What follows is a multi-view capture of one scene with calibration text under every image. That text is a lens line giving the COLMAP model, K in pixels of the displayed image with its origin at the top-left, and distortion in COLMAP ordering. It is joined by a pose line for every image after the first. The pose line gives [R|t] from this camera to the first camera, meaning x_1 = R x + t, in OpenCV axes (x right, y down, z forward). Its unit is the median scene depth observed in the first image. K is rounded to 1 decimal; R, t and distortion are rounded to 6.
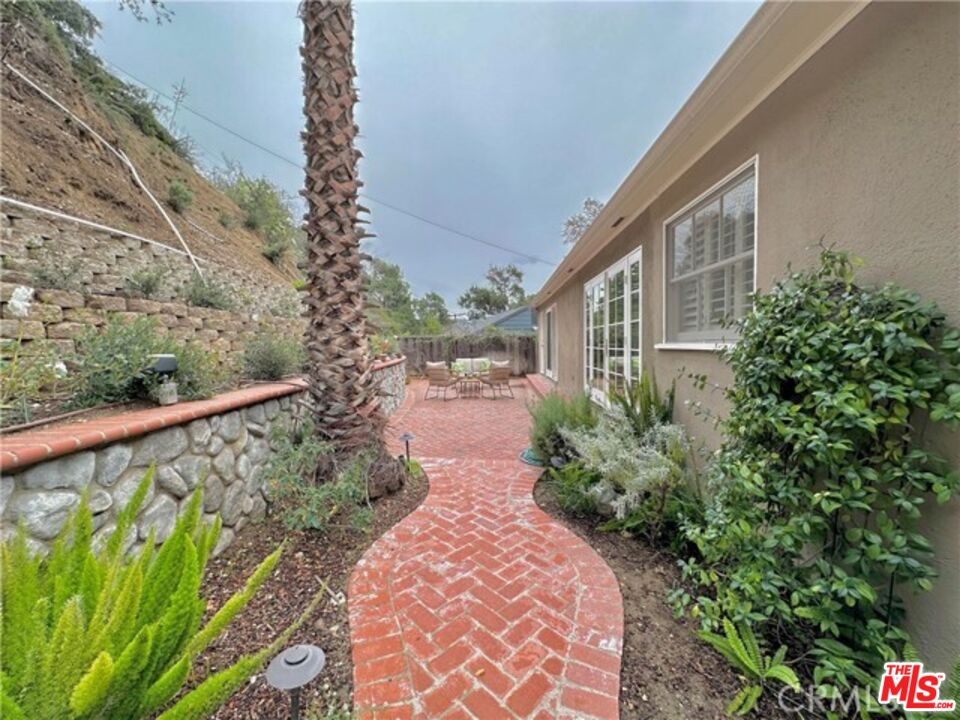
lens RADIAL K [[741.5, 0, 480.0], [0, 741.5, 360.0], [0, 0, 1]] dist [0.060950, -0.000651]
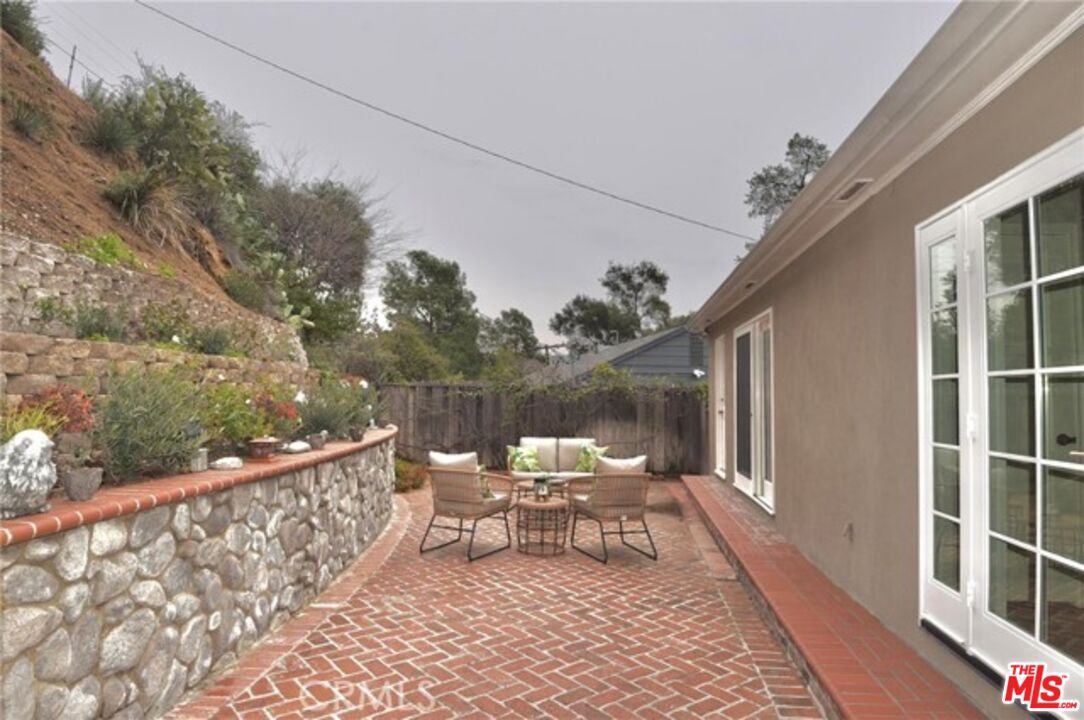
lens RADIAL K [[626.0, 0, 542.0], [0, 626.0, 360.0], [0, 0, 1]] dist [-0.014746, -0.002823]
pose [[0.994009, 0.024969, -0.106404, 0.015027], [-0.031624, 0.997616, -0.061330, -0.021102], [0.104619, 0.064328, 0.992430, 0.533972]]
